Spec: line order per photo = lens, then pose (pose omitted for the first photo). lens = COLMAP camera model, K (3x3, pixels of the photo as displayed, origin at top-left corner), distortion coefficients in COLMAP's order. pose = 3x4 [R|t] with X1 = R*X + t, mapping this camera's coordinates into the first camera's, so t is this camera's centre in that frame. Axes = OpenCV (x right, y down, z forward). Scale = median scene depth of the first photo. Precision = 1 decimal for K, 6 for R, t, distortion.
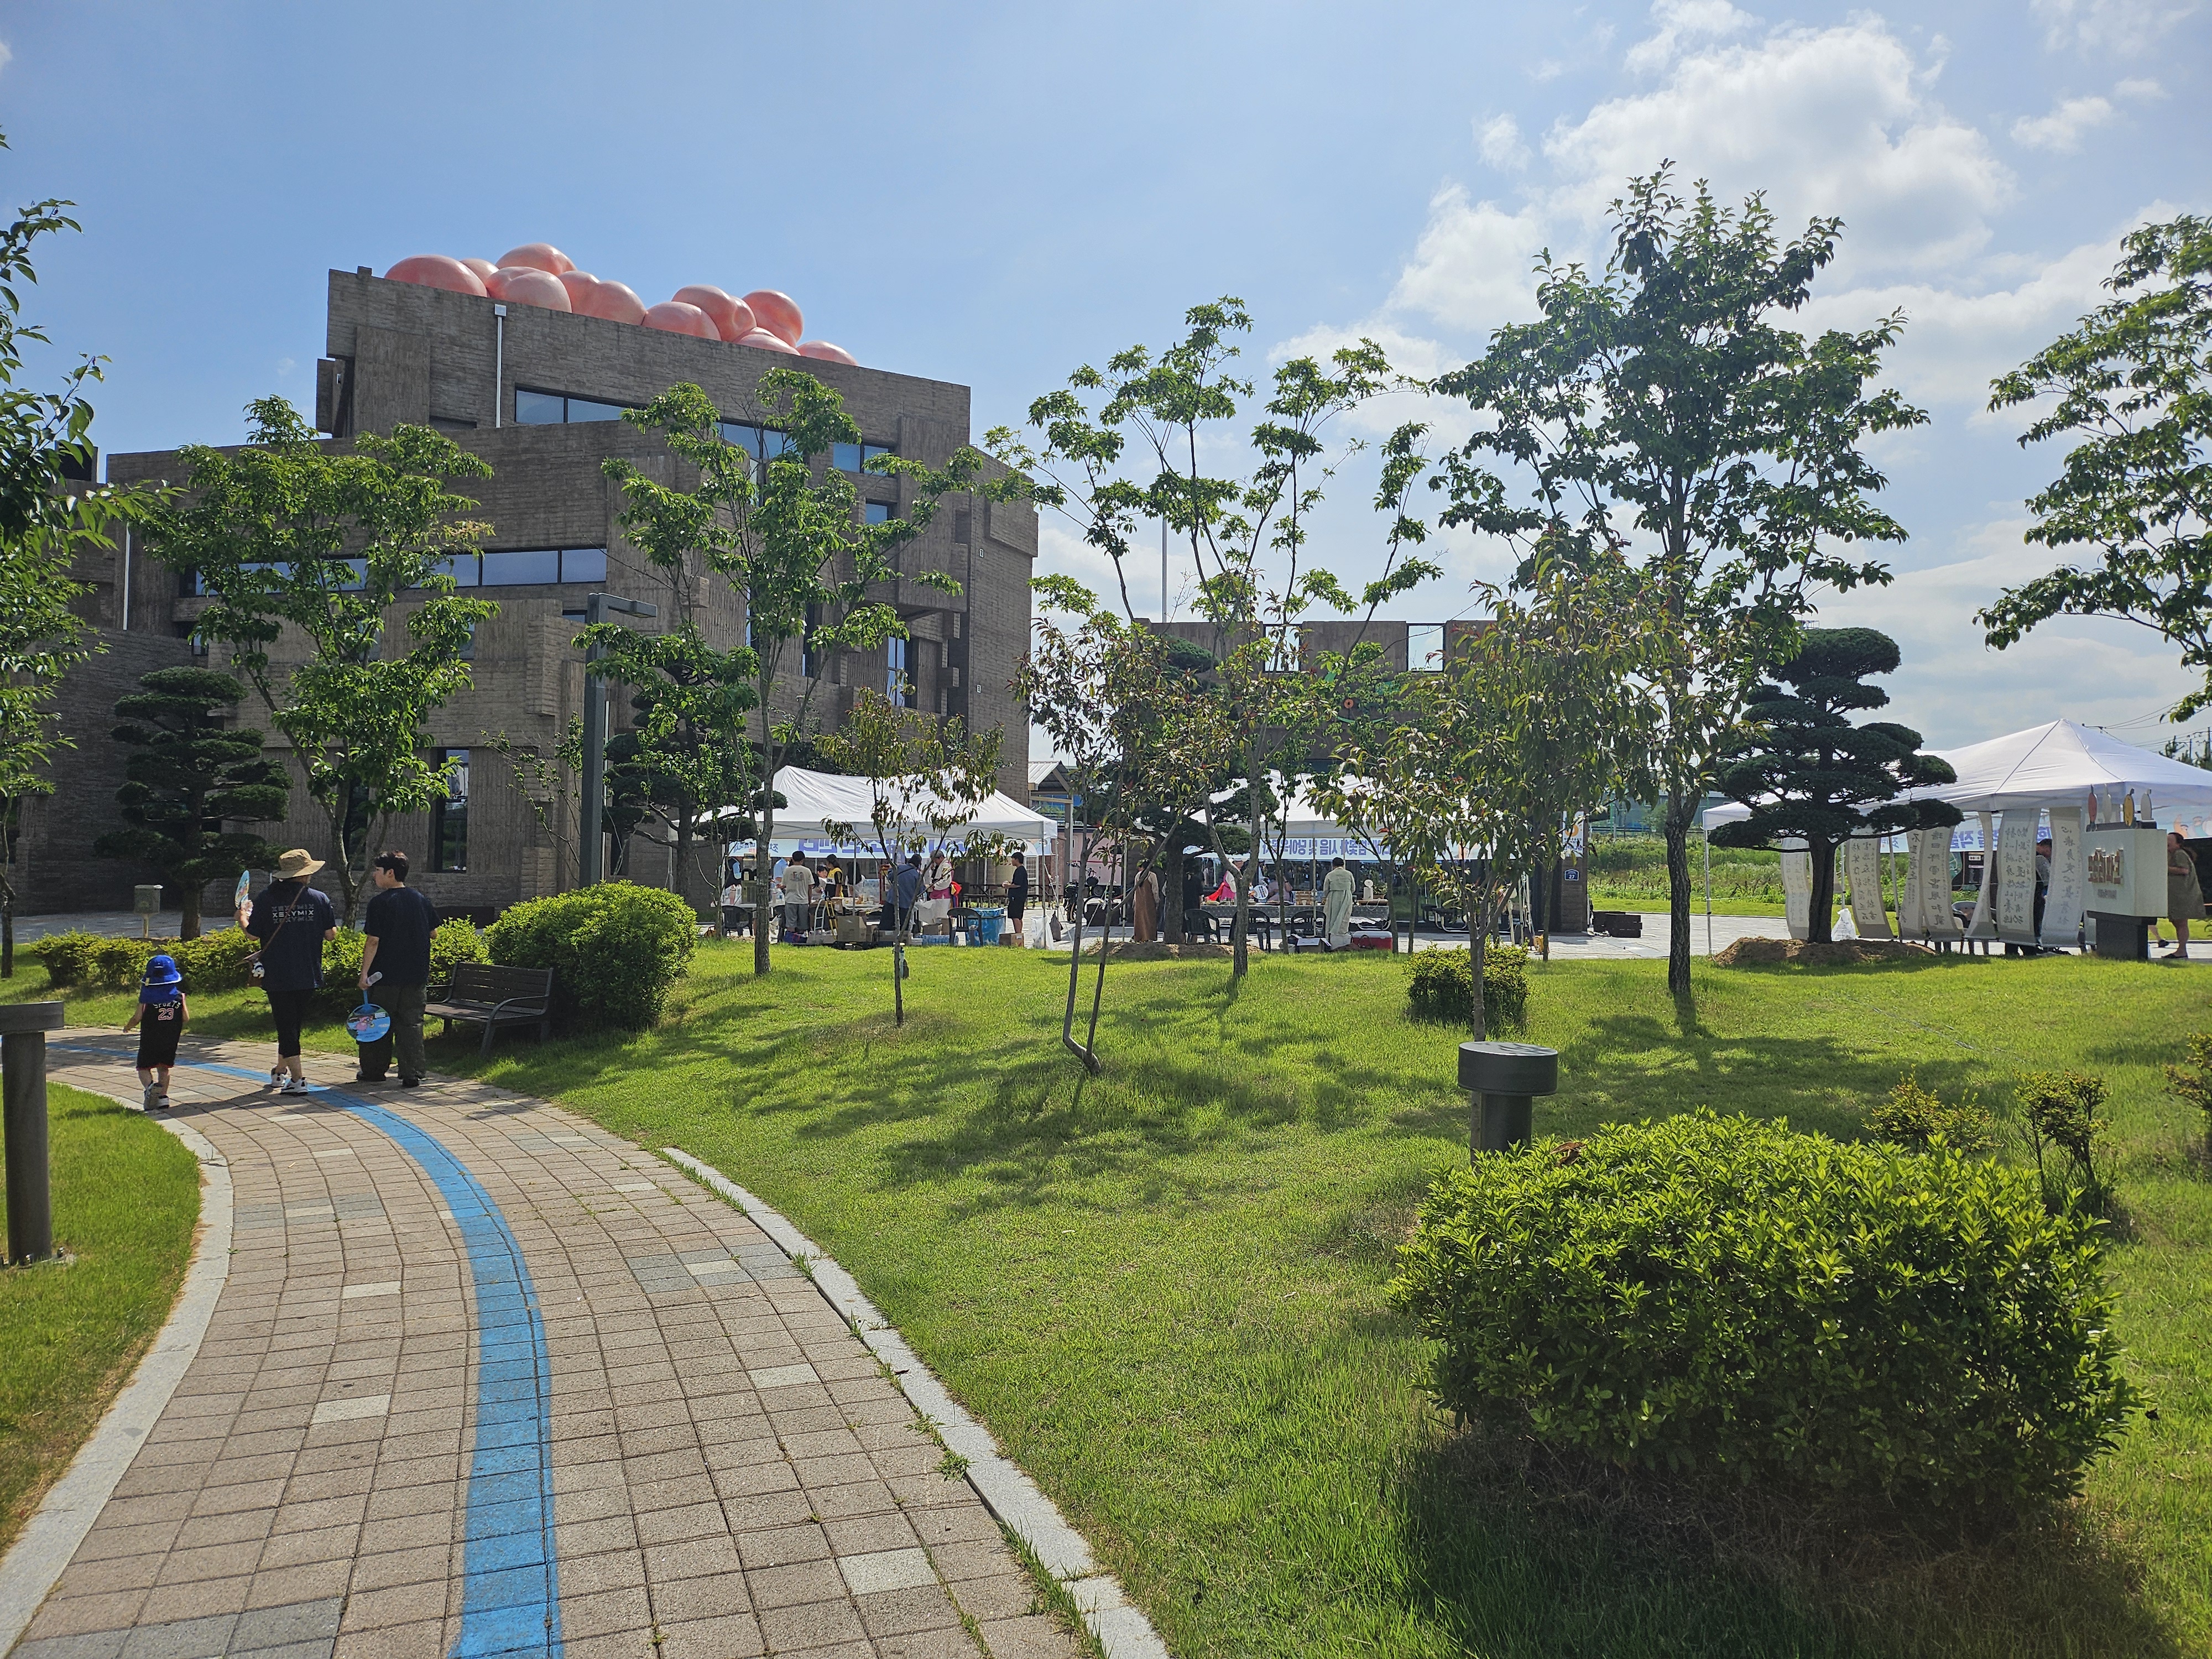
lens RADIAL K [[1534.3, 0, 1121.3], [0, 1534.3, 839.4], [0, 0, 1]] dist [0.068523, -0.070634]
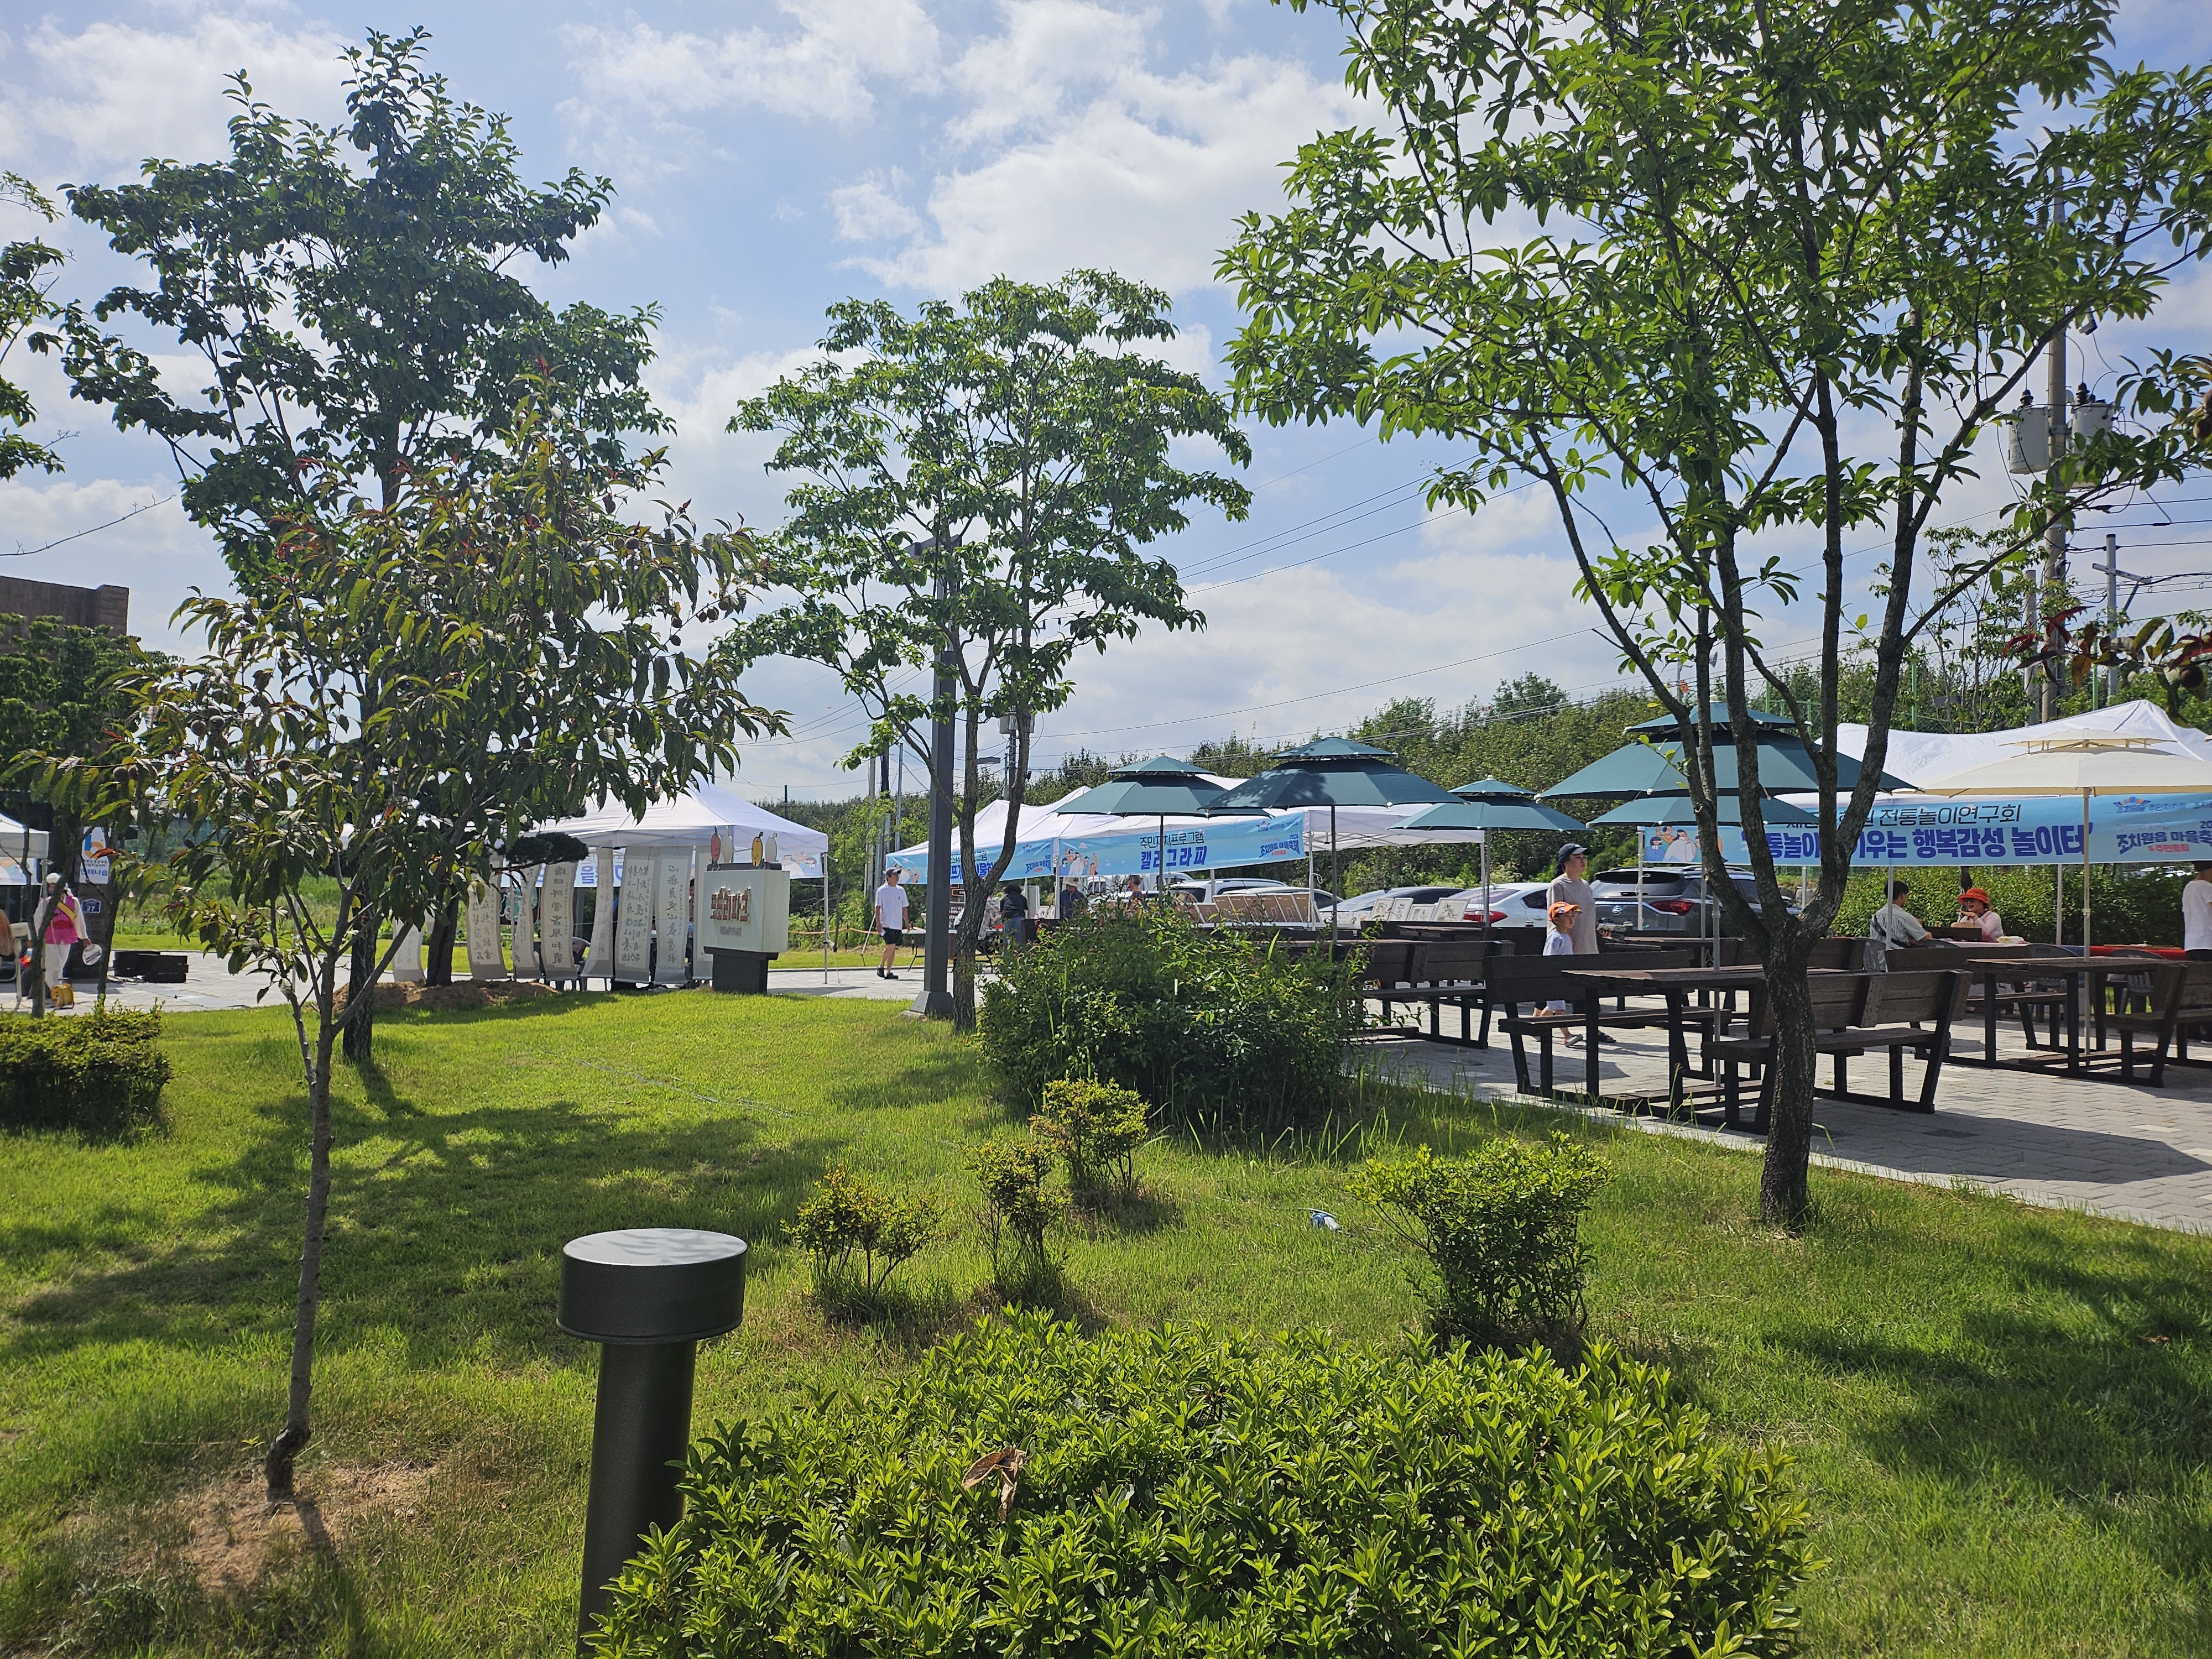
lens RADIAL K [[1534.3, 0, 1086.5], [0, 1534.3, 820.2], [0, 0, 1]] dist [0.068523, -0.070634]
pose [[0.624494, 0.053934, 0.779165, -0.038326], [-0.028953, 0.998526, -0.045913, 0.001531], [-0.780493, 0.006113, 0.625135, 0.211891]]
